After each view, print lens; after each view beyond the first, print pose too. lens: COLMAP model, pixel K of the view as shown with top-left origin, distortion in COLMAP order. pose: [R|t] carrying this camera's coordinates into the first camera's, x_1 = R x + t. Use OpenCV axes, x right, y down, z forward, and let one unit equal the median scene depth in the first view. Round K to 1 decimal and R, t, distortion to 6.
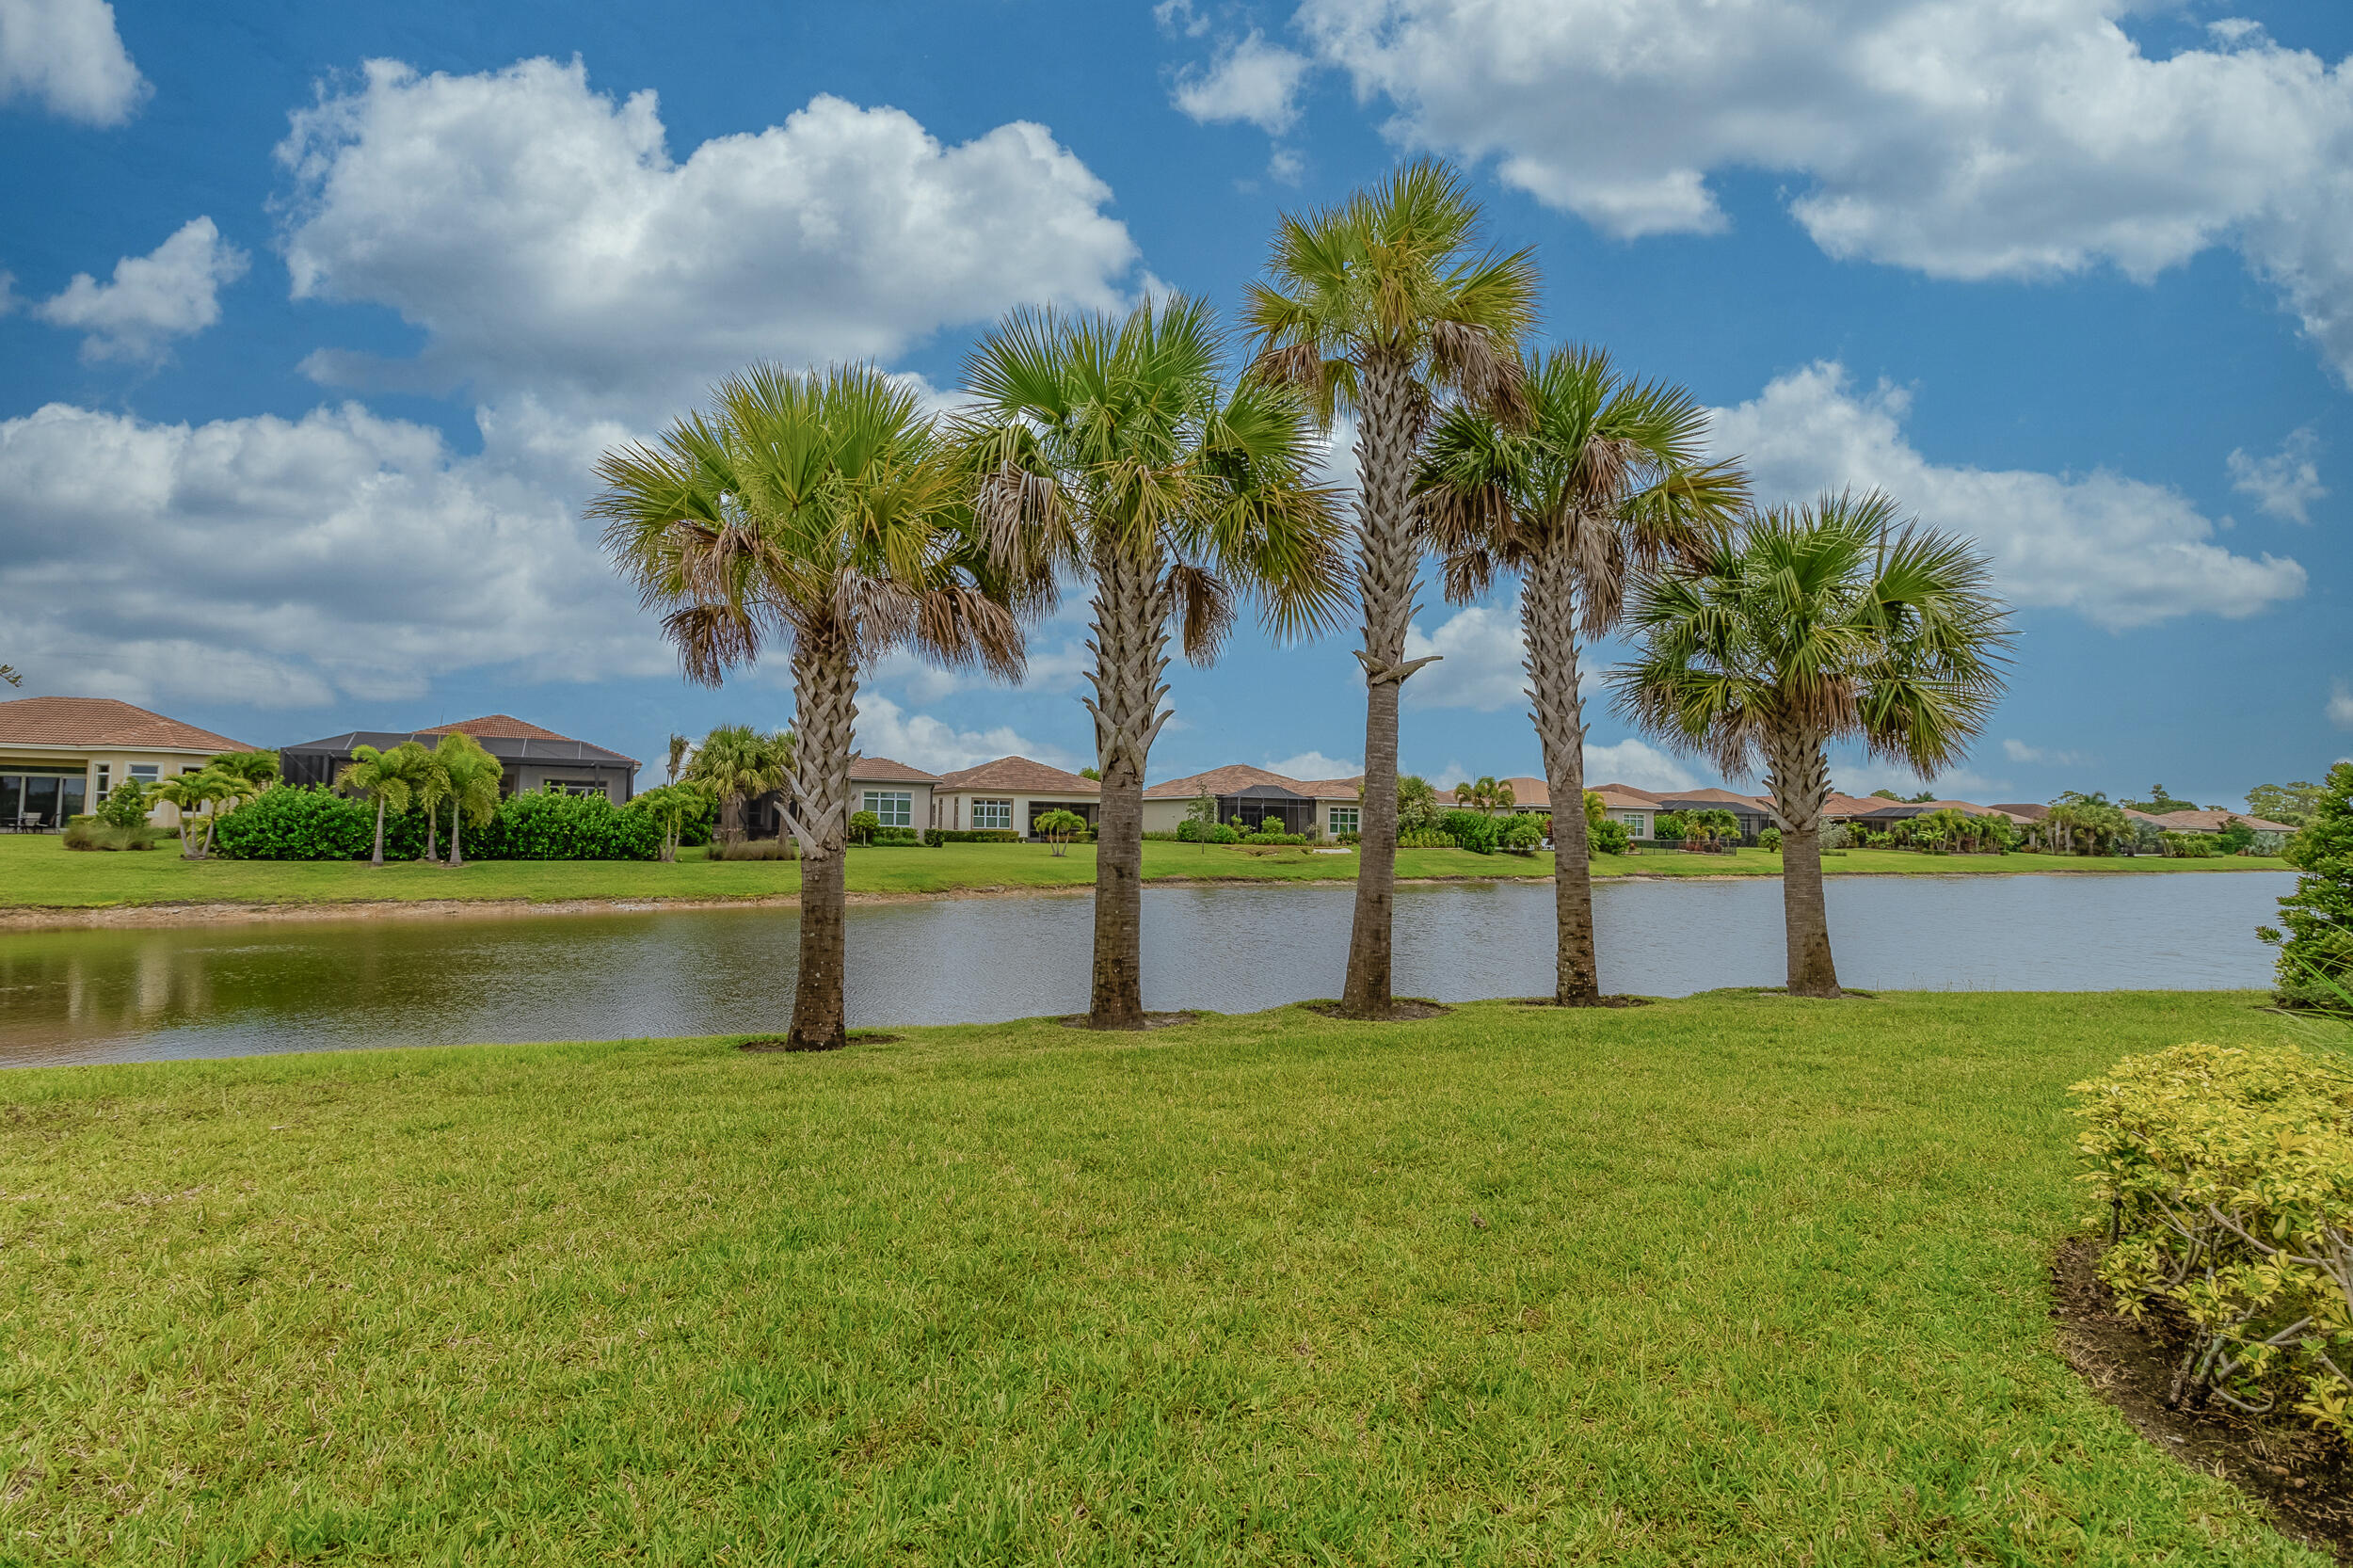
lens RADIAL K [[1087.7, 0, 1177.2], [0, 1087.7, 751.2], [0, 0, 1]] dist [0.001006, 0.000333]
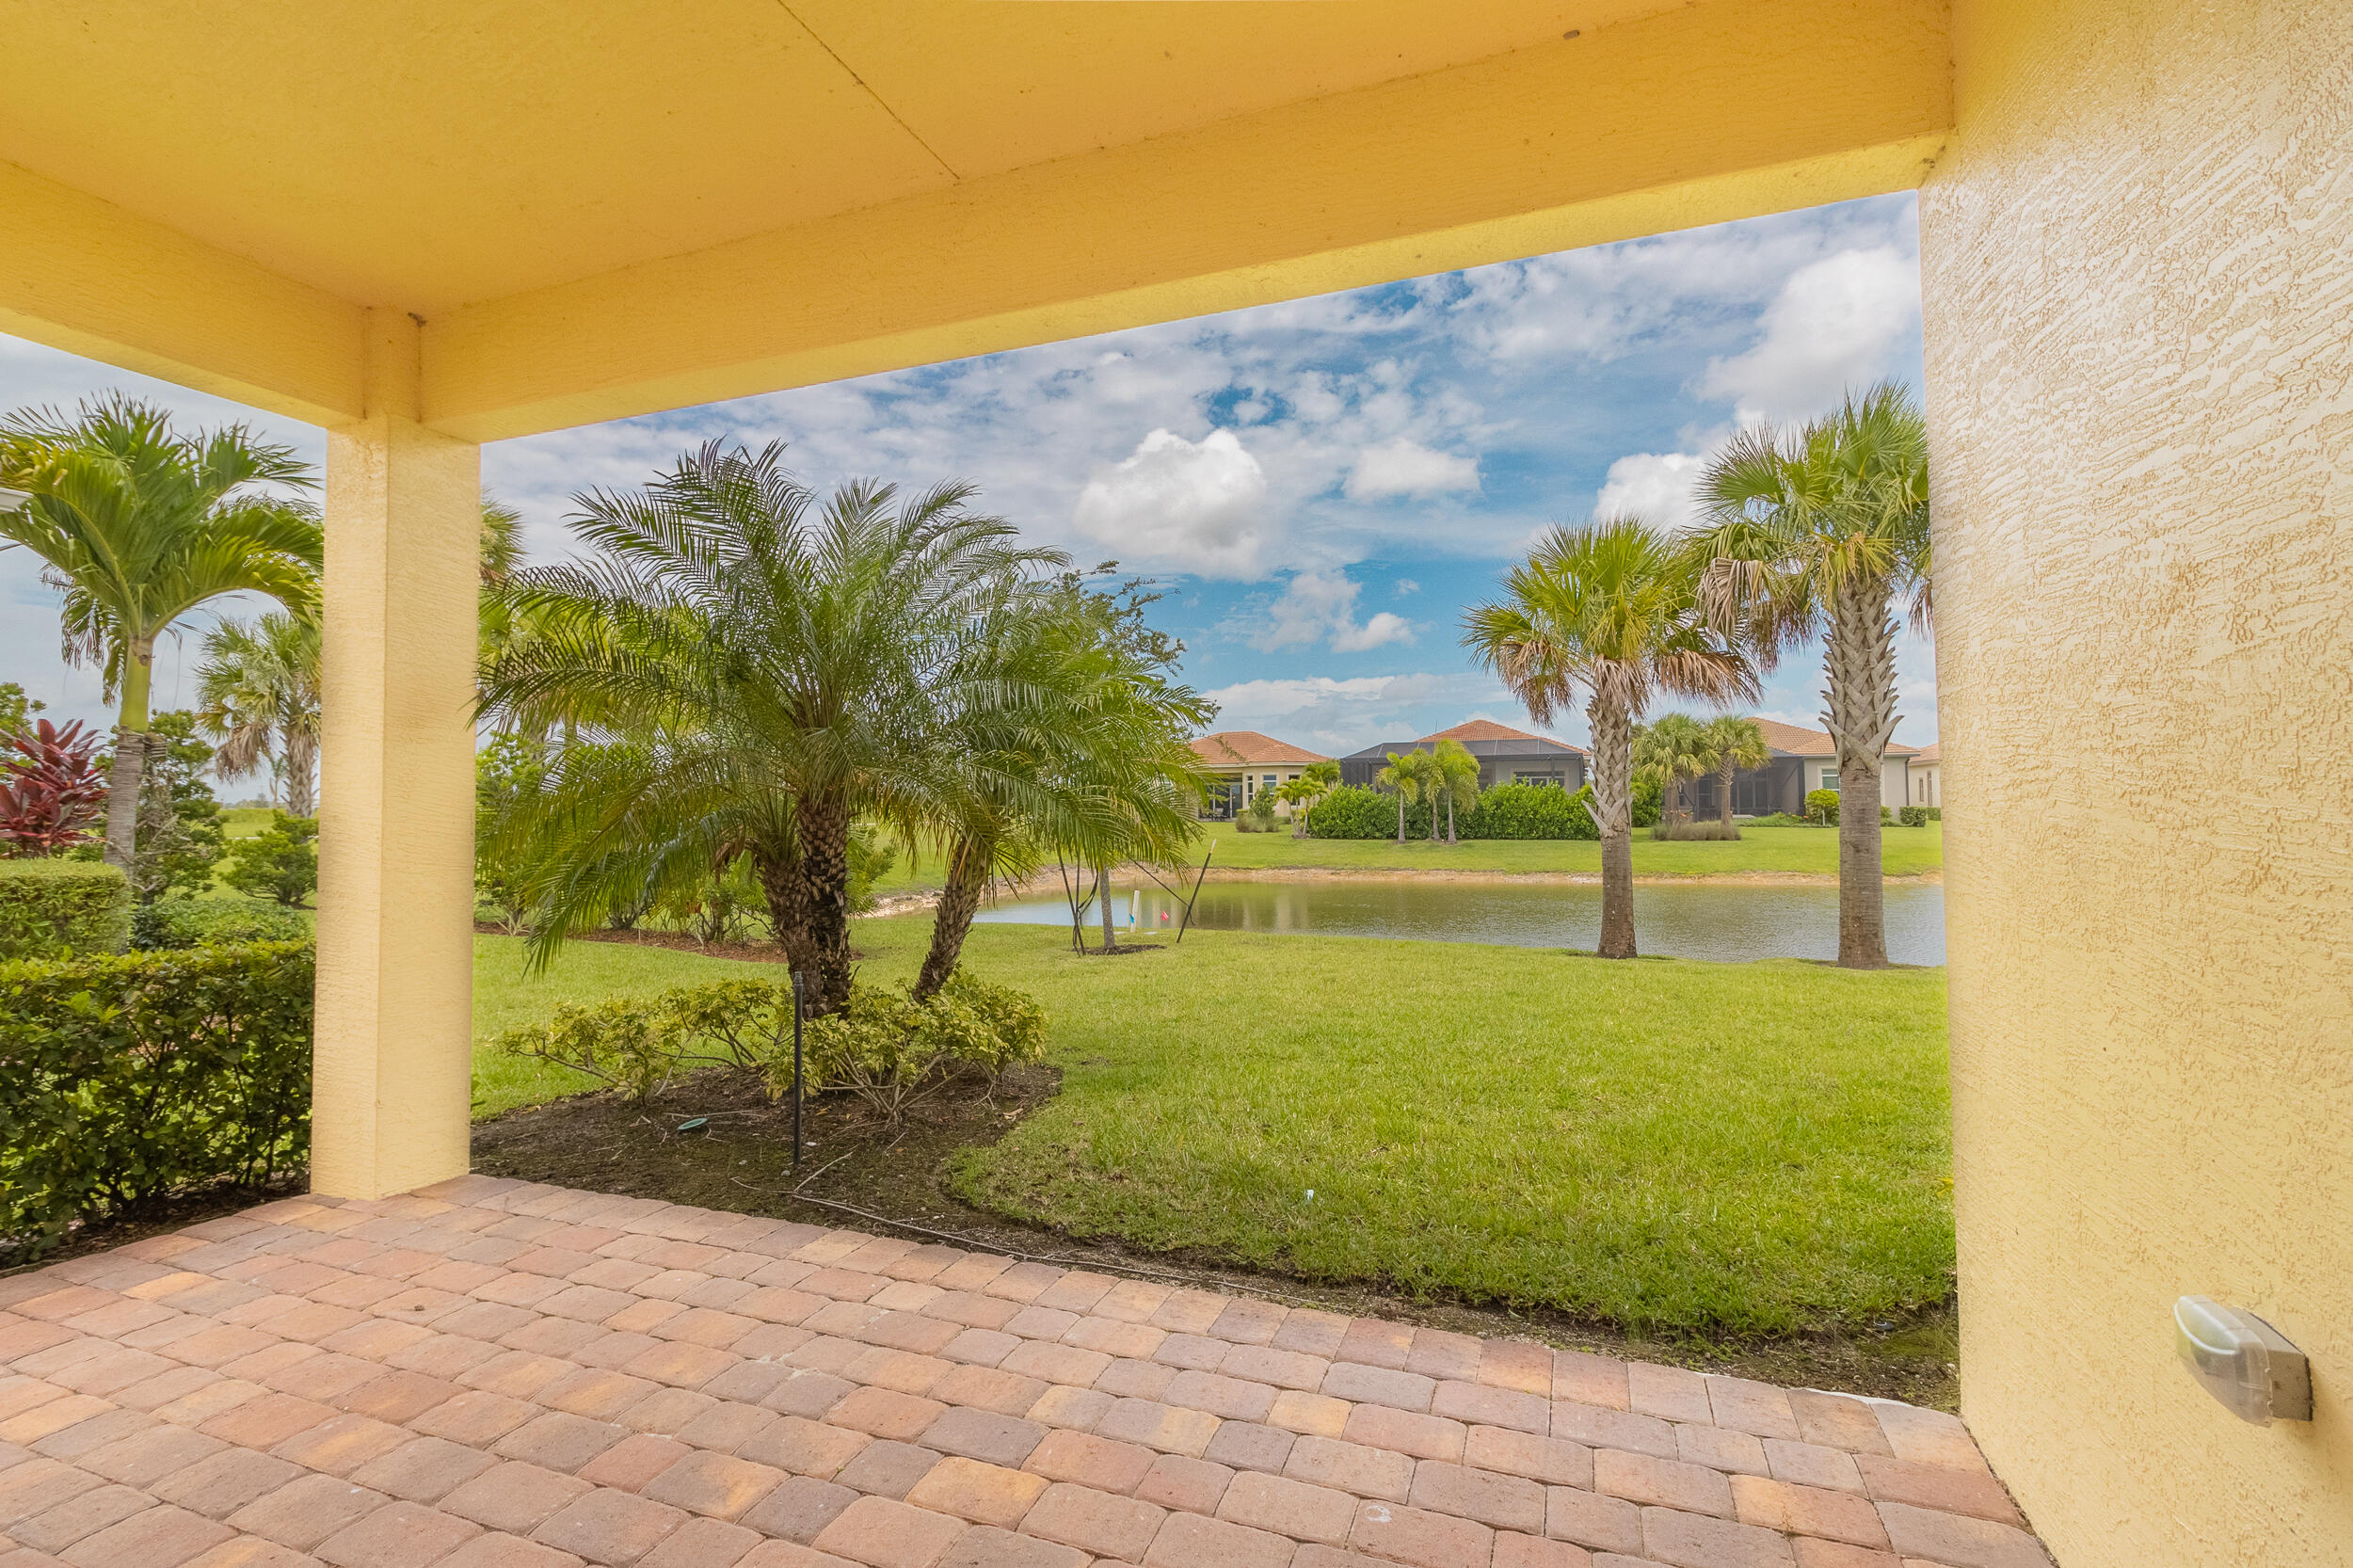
lens RADIAL K [[1092.9, 0, 1176.5], [0, 1092.9, 784.0], [0, 0, 1]] dist [0.000416, 0.000030]
pose [[0.666318, -0.034992, -0.744846, 0.083153], [0.070716, 0.997362, 0.016406, -0.008913], [0.742307, -0.063604, 0.667035, -0.096246]]
